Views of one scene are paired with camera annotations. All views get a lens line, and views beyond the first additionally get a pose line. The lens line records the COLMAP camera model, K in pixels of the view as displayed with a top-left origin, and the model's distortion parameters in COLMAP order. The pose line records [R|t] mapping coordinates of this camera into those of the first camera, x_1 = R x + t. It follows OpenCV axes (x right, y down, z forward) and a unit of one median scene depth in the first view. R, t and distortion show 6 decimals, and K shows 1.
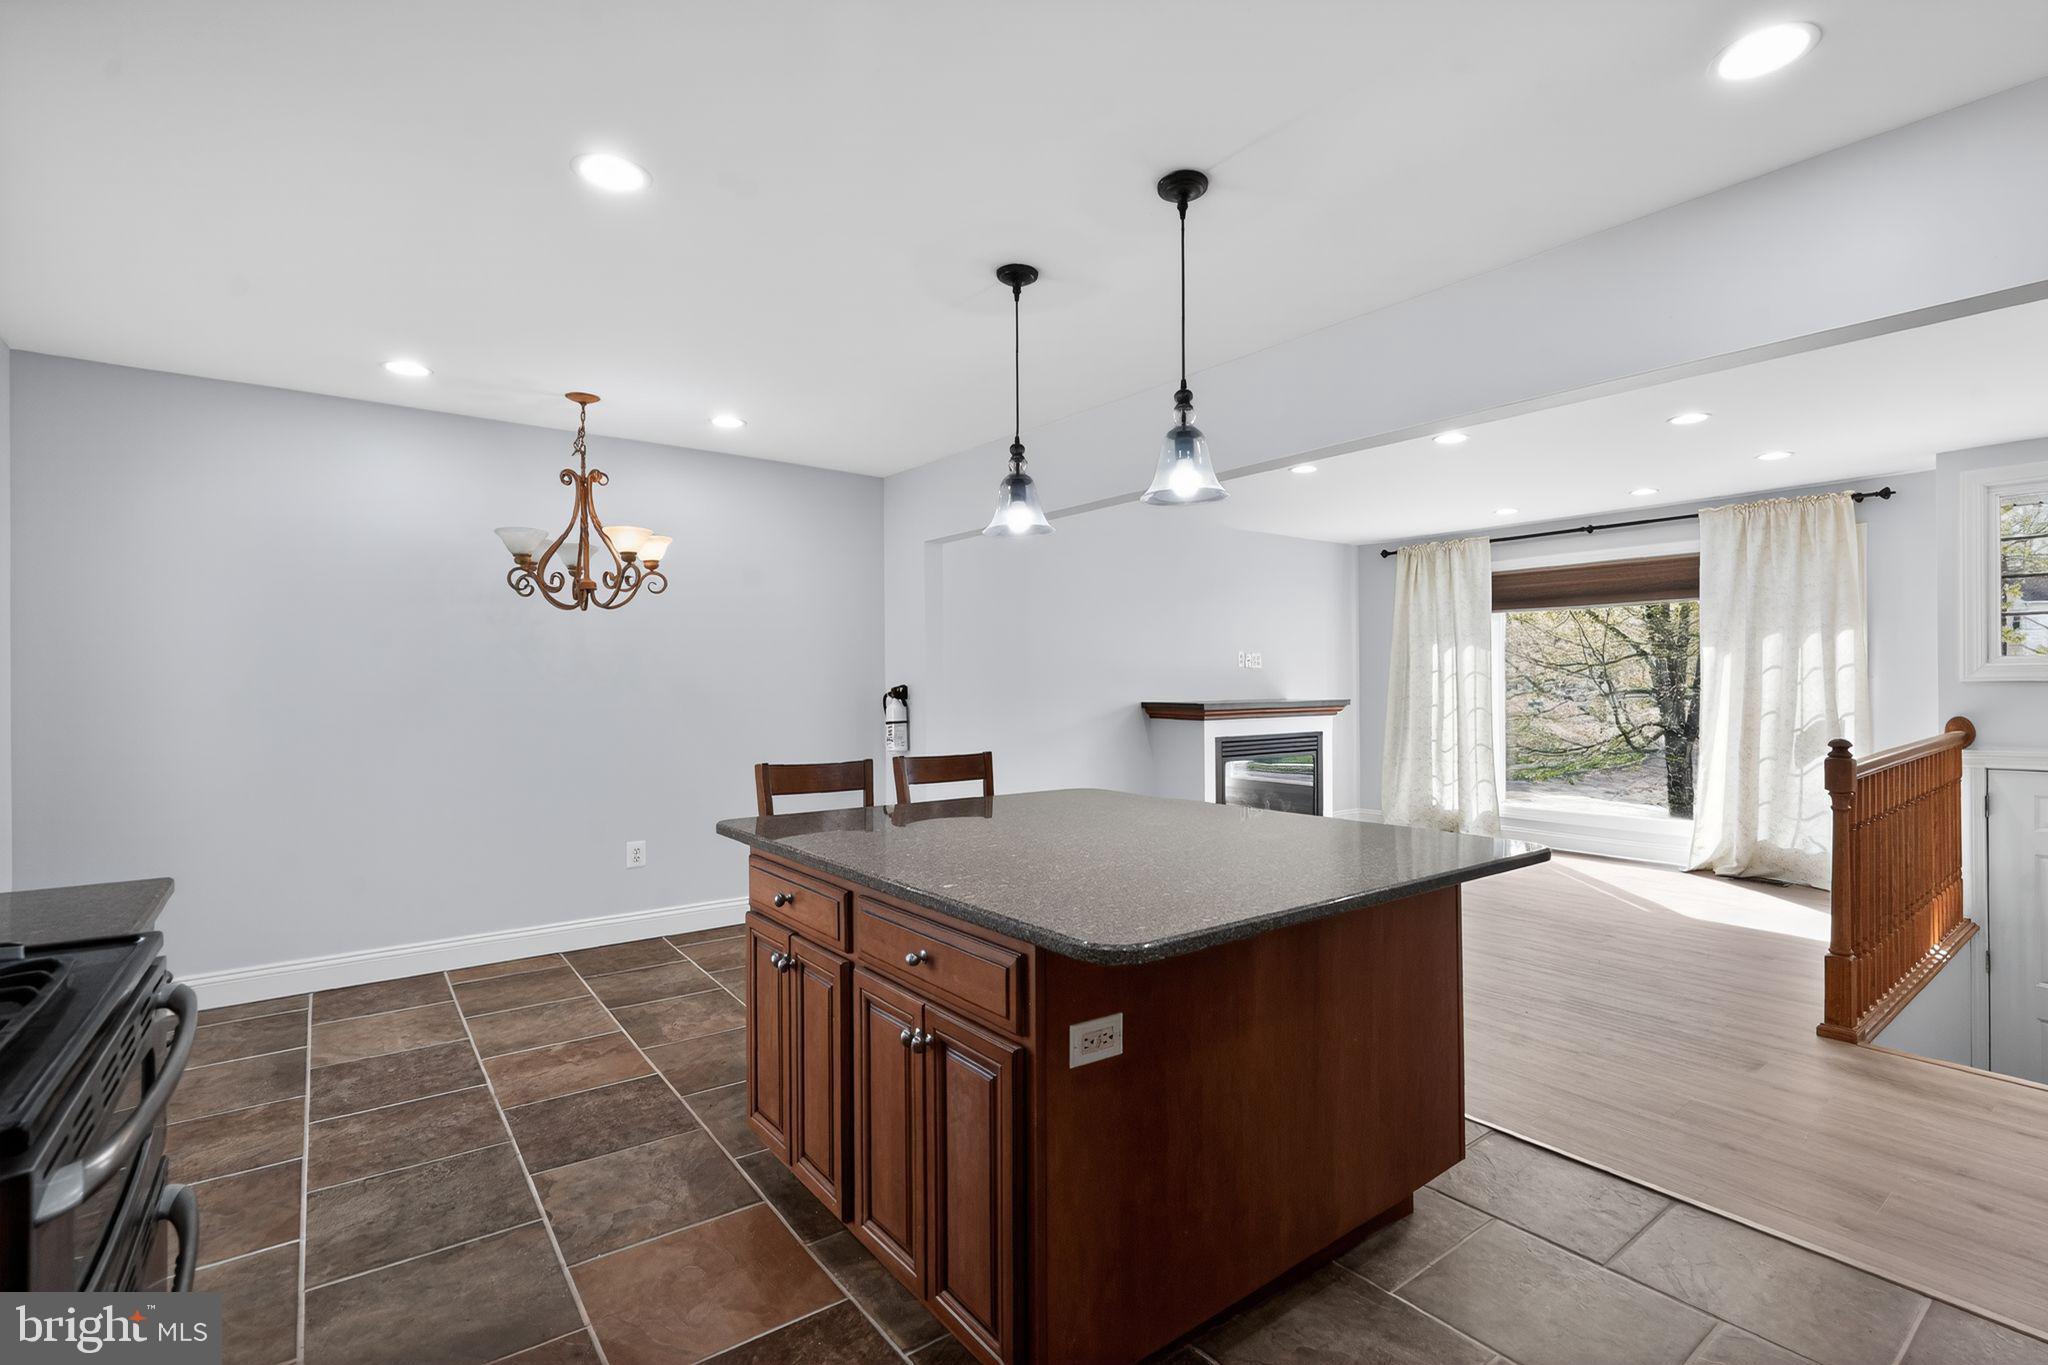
lens RADIAL K [[931.4, 0, 1024.2], [0, 931.4, 676.4], [0, 0, 1]] dist [-0.004749, 0.000111]
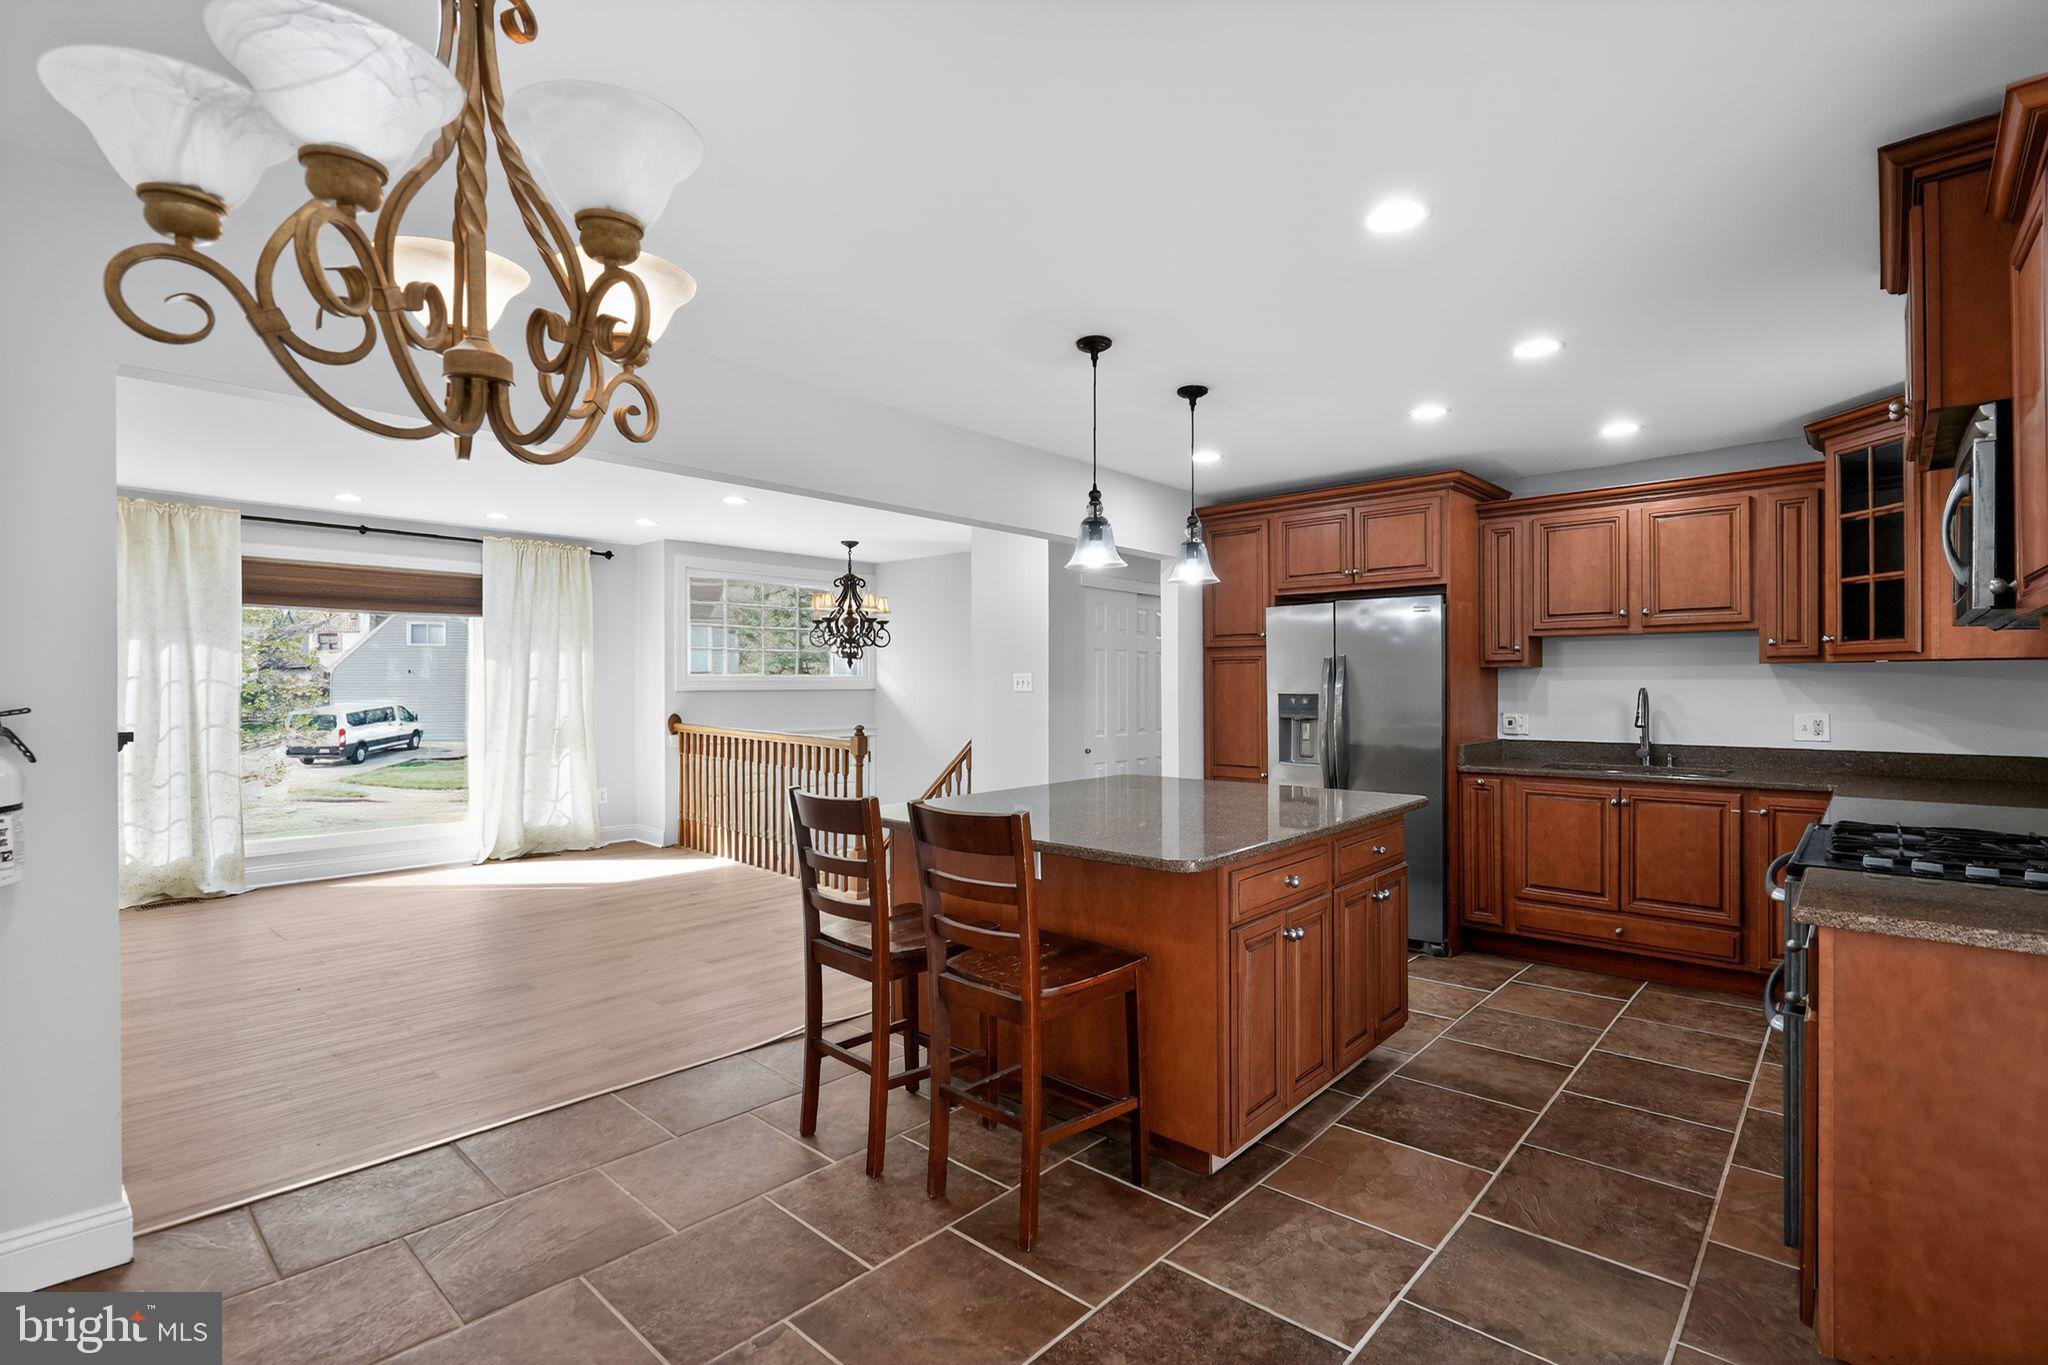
lens RADIAL K [[937.1, 0, 1030.2], [0, 937.1, 686.7], [0, 0, 1]] dist [-0.000518, 0.000134]
pose [[-0.184416, 0.001290, 0.982847, -0.779470], [-0.006738, 0.999974, -0.002576, -0.002174], [-0.982825, -0.007097, -0.184403, 0.883492]]
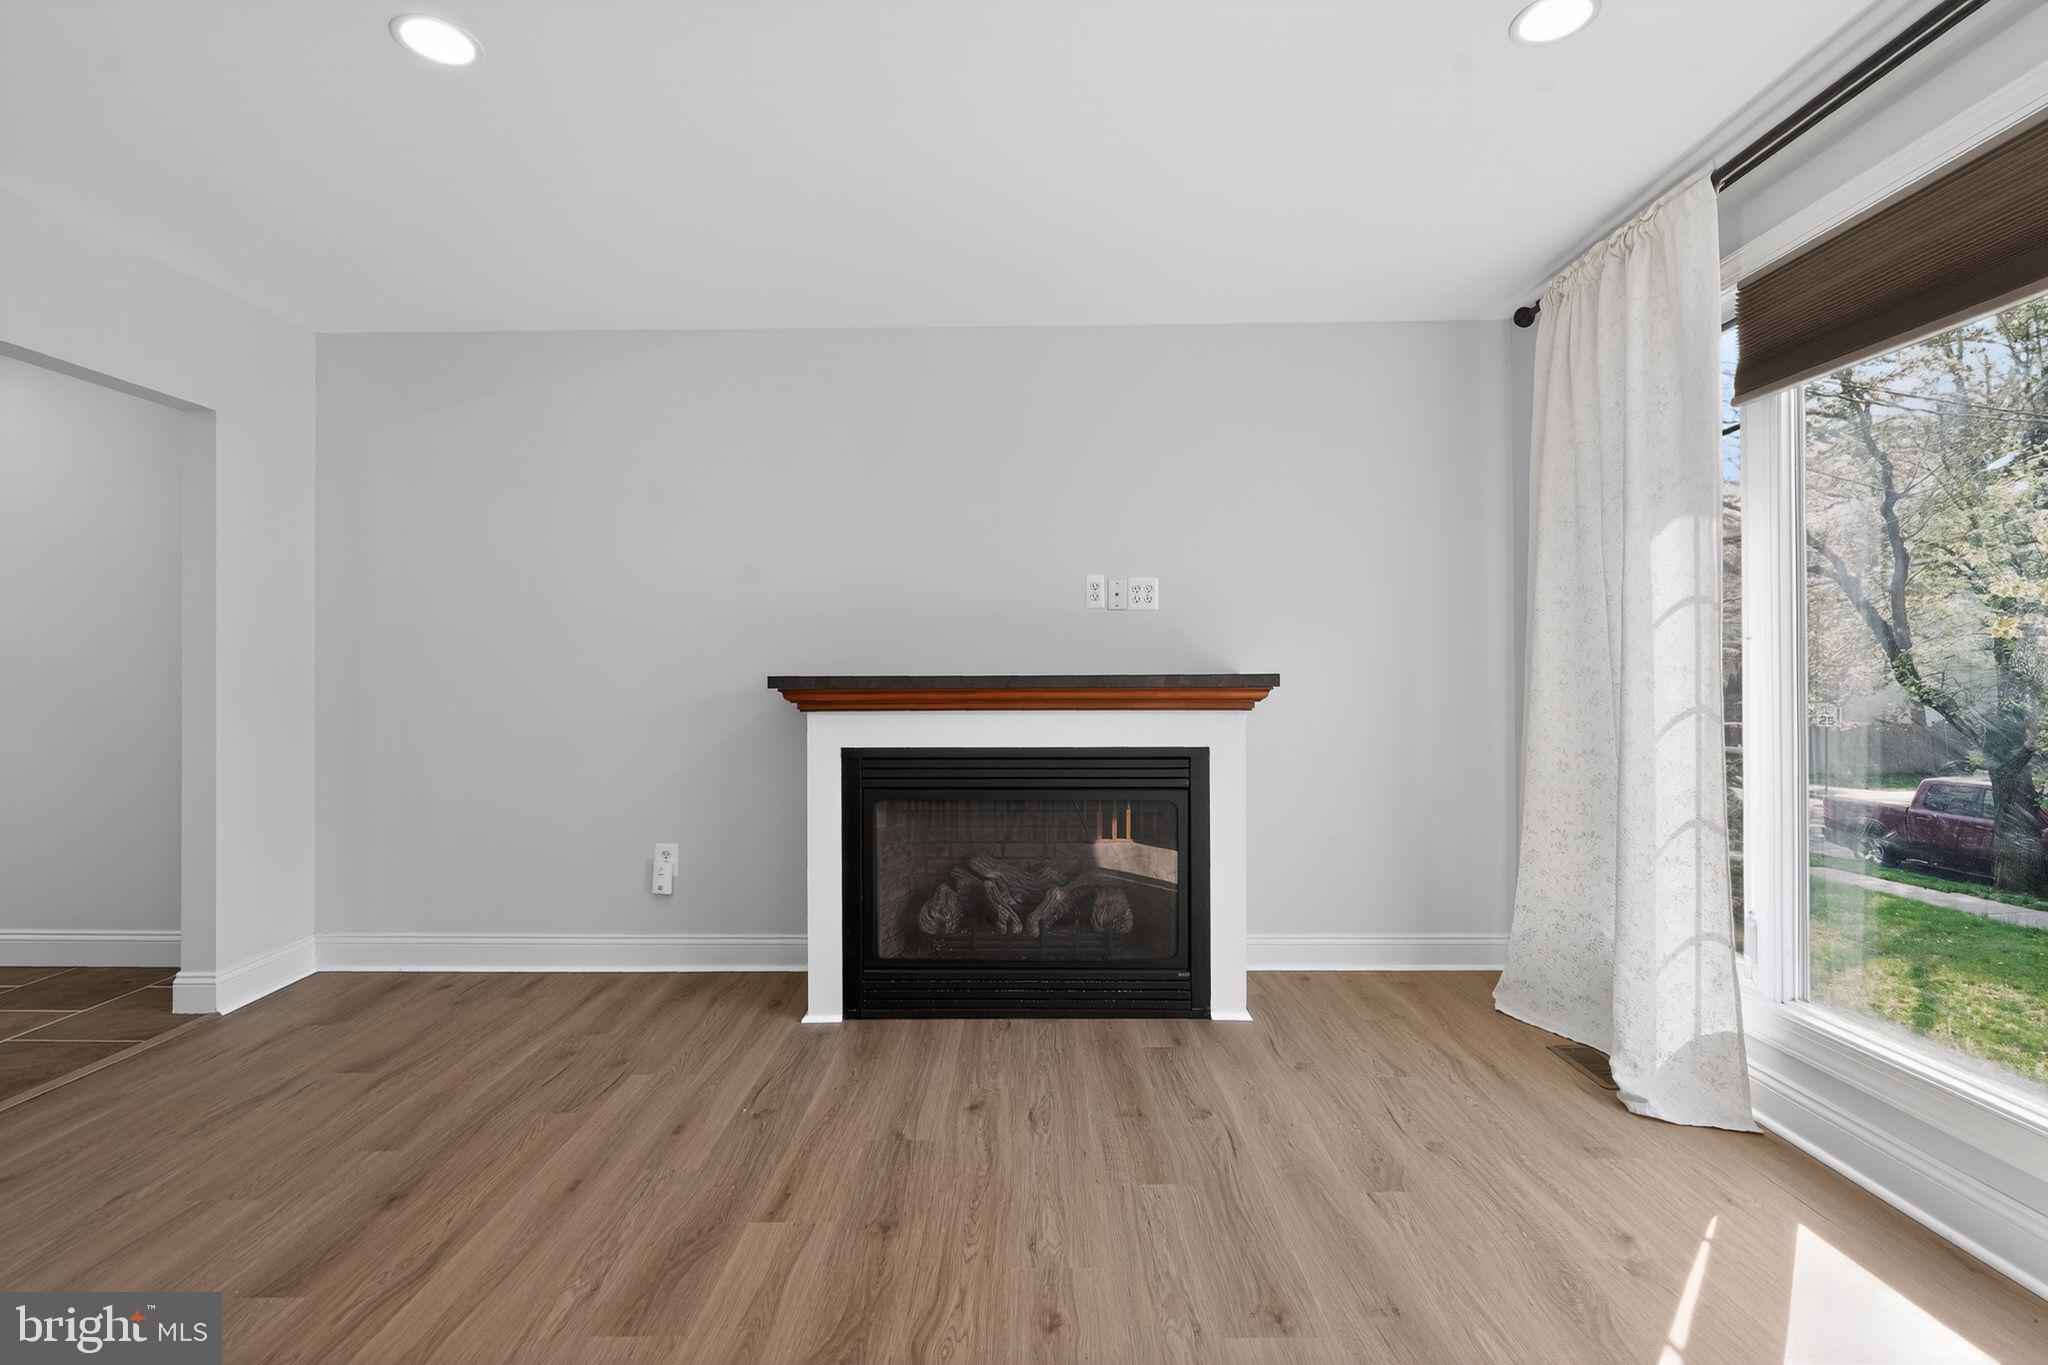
lens RADIAL K [[937.1, 0, 1030.2], [0, 937.1, 686.7], [0, 0, 1]] dist [-0.000518, 0.000134]
pose [[0.794452, 0.001012, -0.607326, 0.945181], [0.005406, 0.999947, 0.008737, 0.048524], [0.607303, -0.010225, 0.794405, 1.106389]]
